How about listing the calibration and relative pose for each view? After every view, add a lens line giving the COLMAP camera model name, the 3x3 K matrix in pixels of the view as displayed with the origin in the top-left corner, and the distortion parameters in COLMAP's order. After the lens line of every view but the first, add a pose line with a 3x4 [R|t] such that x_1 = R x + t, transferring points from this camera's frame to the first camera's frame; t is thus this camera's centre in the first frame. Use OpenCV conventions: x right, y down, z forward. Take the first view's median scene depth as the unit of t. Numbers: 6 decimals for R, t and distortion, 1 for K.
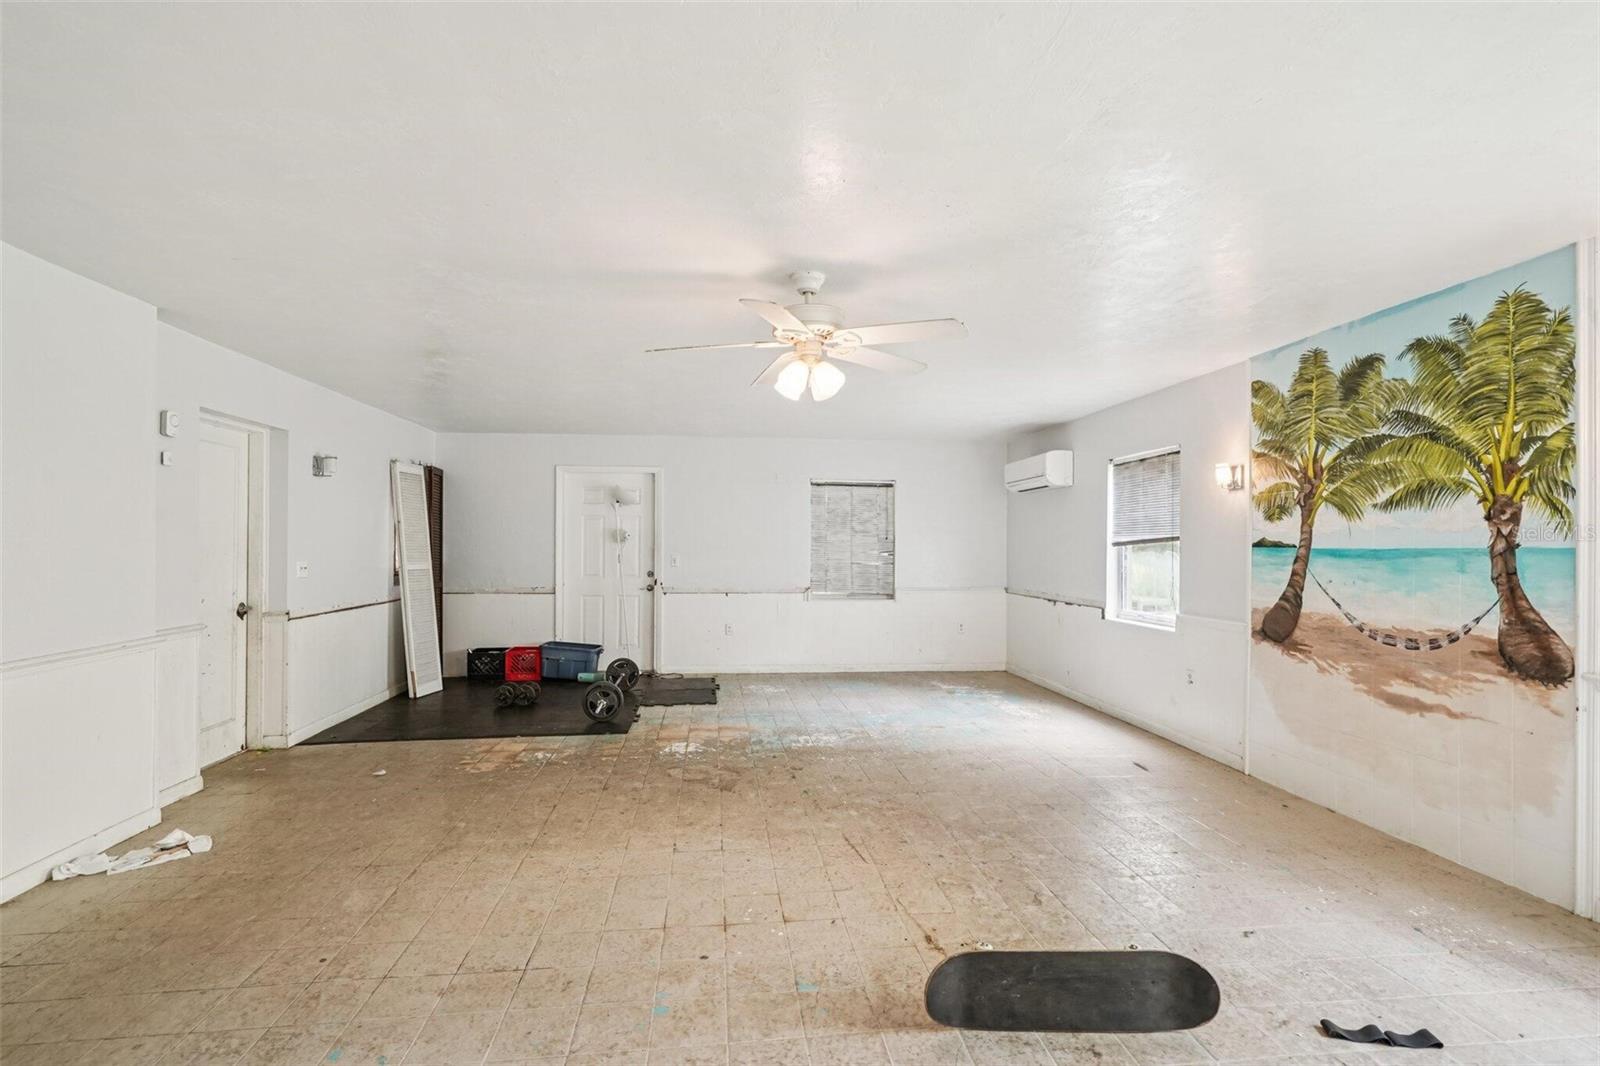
lens RADIAL K [[738.4, 0, 801.9], [0, 738.4, 544.4], [0, 0, 1]] dist [-0.000486, 0.000524]
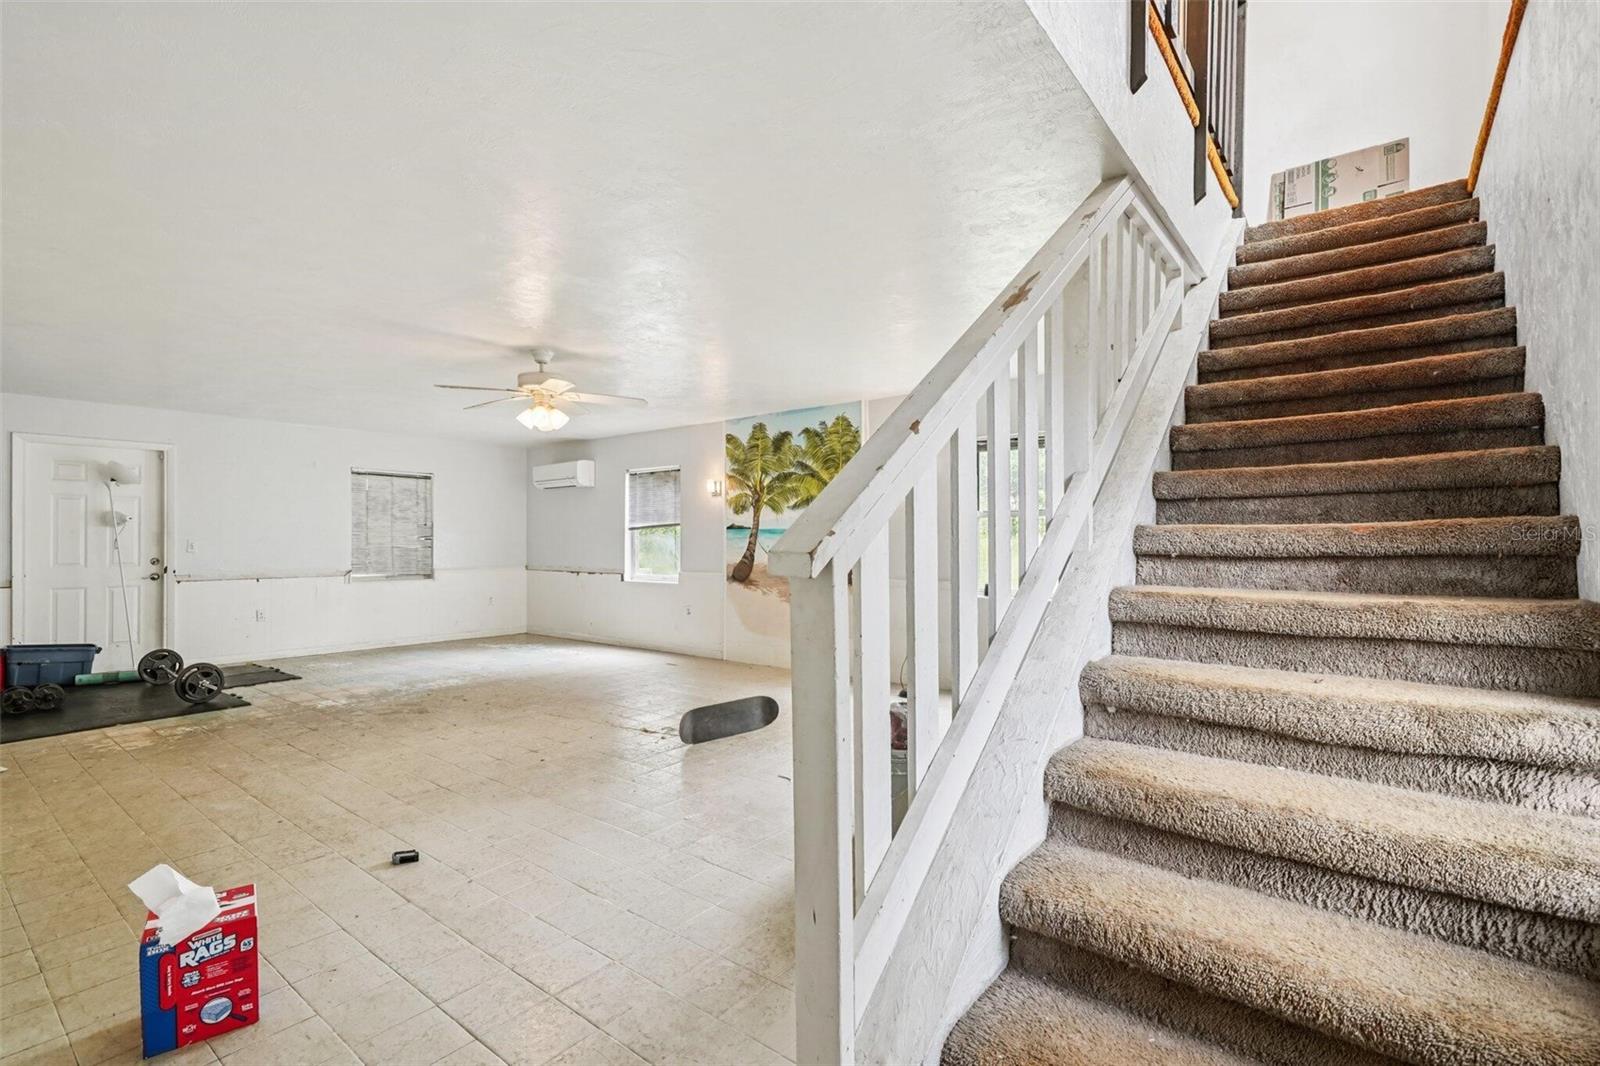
lens RADIAL K [[738.4, 0, 798.8], [0, 738.4, 535.5], [0, 0, 1]] dist [-0.000486, 0.000524]
pose [[0.702842, -0.001268, 0.711345, -0.533152], [0.003942, 0.999990, -0.002112, 0.024241], [-0.711335, 0.004289, 0.702840, -0.361326]]
